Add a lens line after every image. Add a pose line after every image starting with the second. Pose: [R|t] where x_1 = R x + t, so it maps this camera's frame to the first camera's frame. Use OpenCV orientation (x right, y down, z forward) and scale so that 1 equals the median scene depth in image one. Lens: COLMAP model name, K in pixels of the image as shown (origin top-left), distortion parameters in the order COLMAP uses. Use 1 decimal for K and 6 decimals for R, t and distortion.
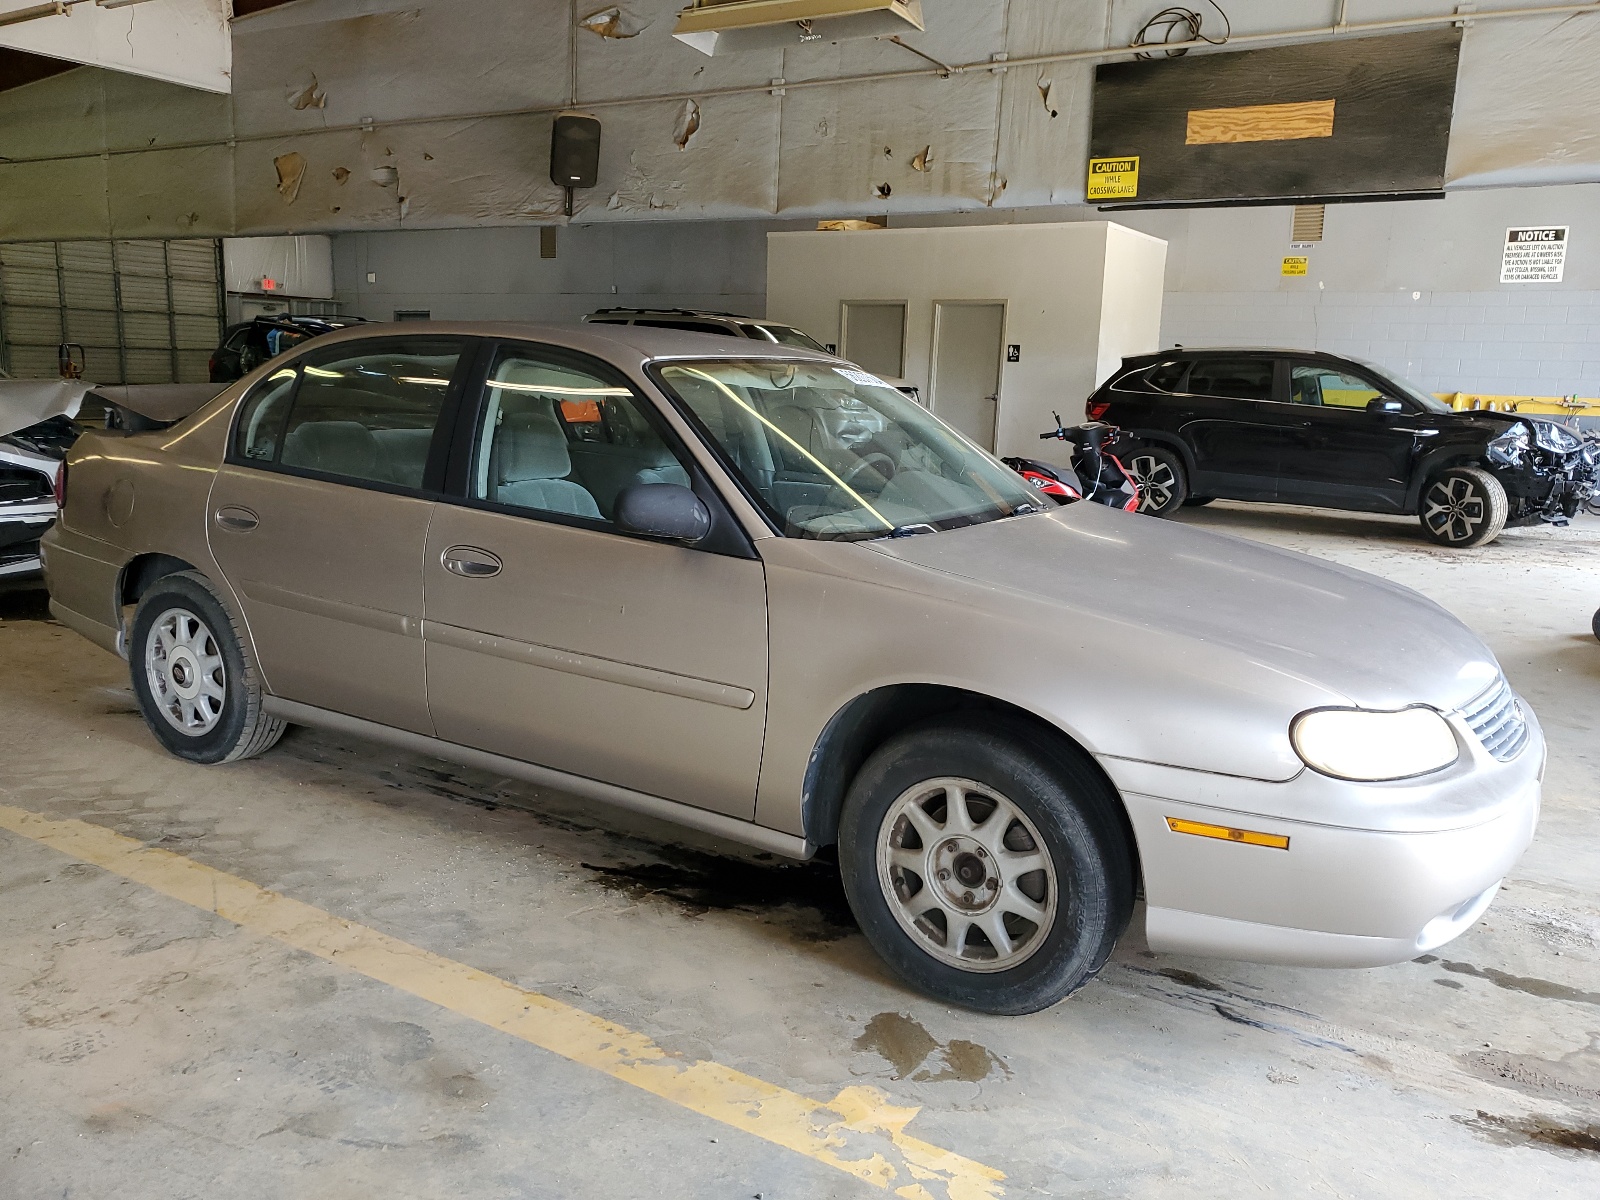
lens RADIAL K [[1242.7, 0, 838.3], [0, 1242.7, 630.2], [0, 0, 1]] dist [-0.034157, 0.064742]
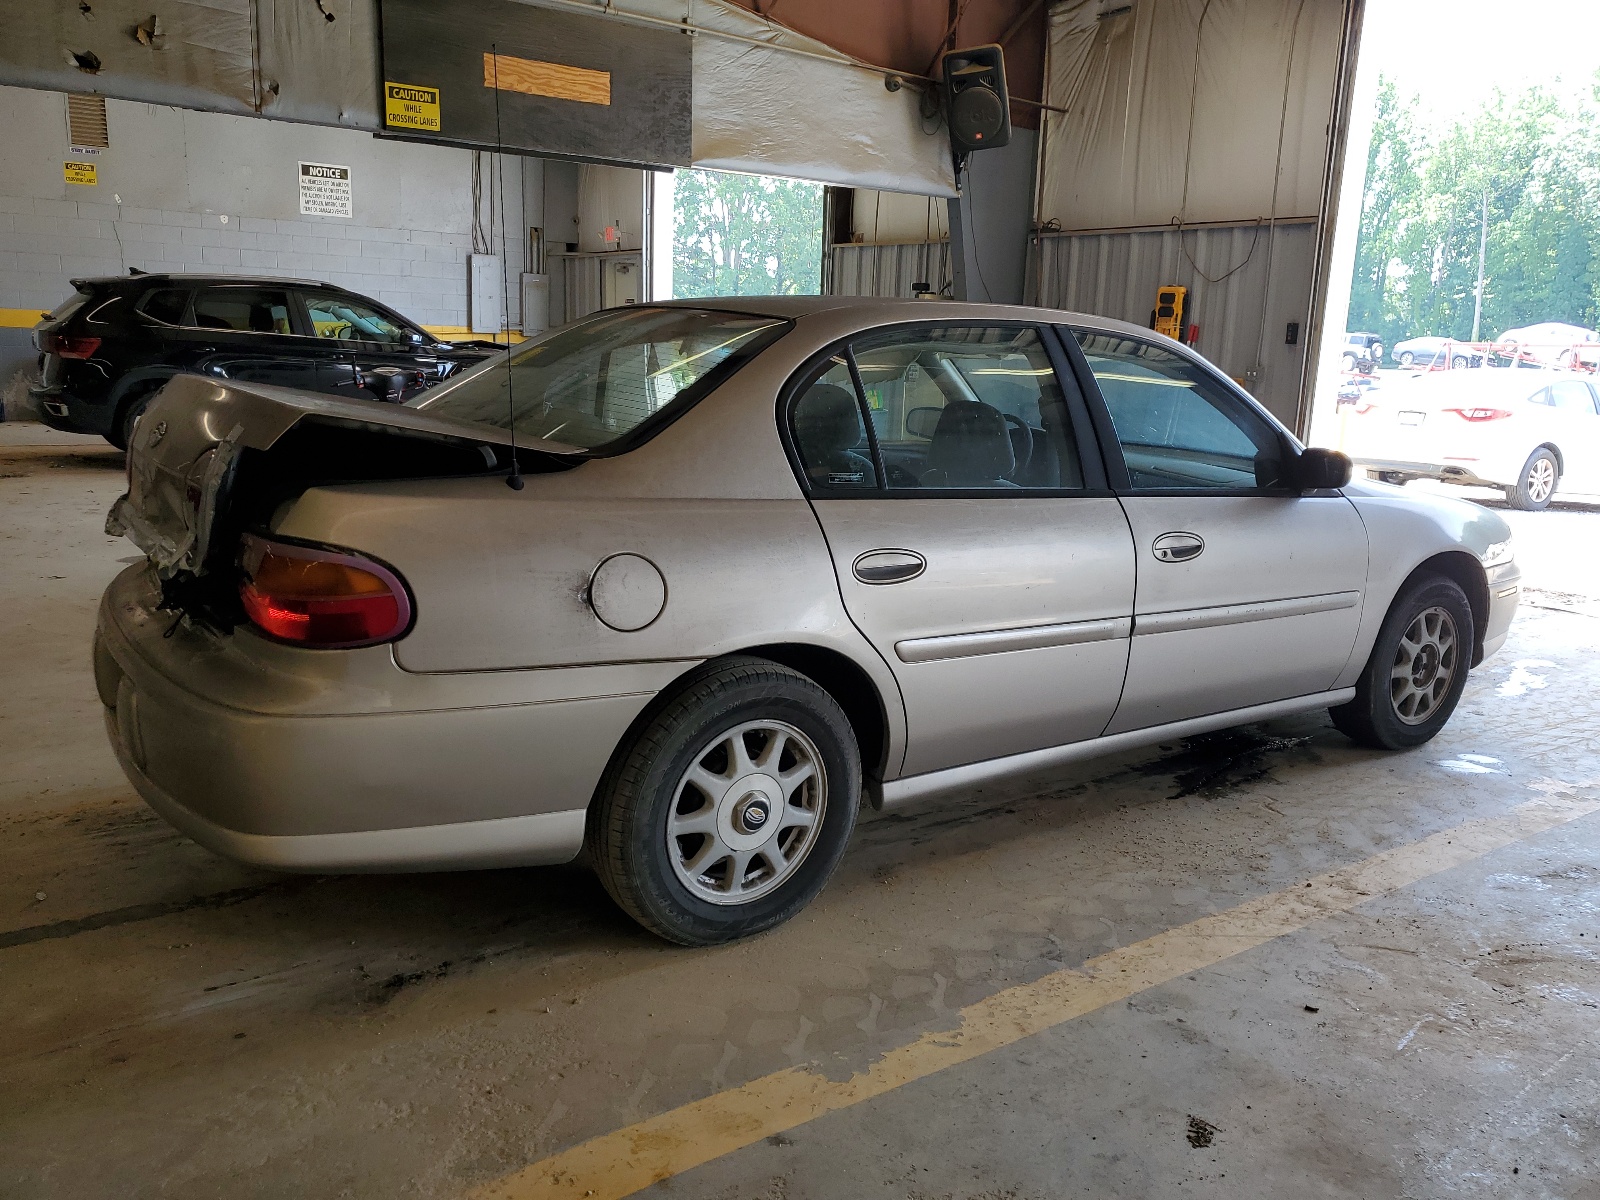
lens RADIAL K [[1286.3, 0, 800.0], [0, 1286.3, 600.0], [0, 0, 1]] dist [-0.010208, 0.056720]
pose [[0.396411, -0.201948, 0.895587, -0.788153], [0.167784, 0.975014, 0.145592, -0.123140], [-0.902611, 0.092551, 0.420390, 0.470500]]
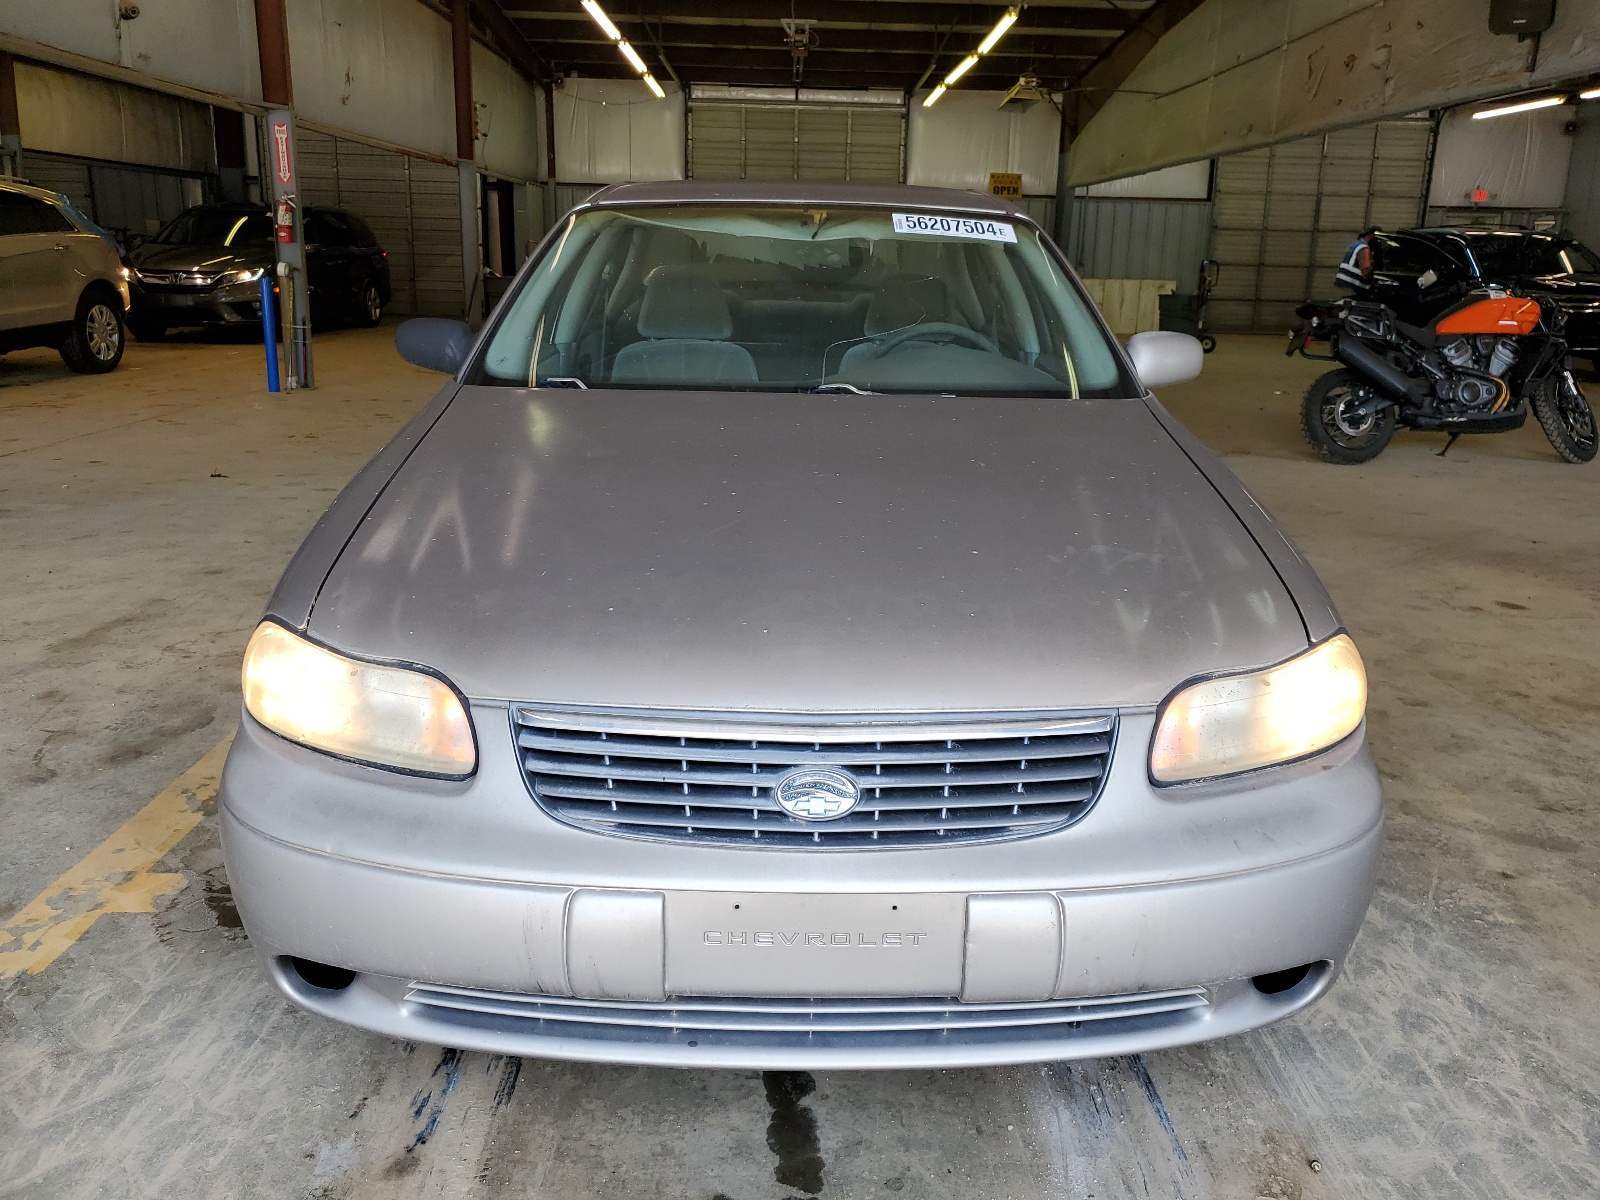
lens RADIAL K [[1242.7, 0, 838.3], [0, 1242.7, 630.2], [0, 0, 1]] dist [-0.034157, 0.064742]
pose [[0.542184, 0.223345, -0.810033, 0.460721], [-0.179514, 0.972559, 0.148001, -0.038585], [0.820860, 0.065168, 0.567399, 0.344776]]
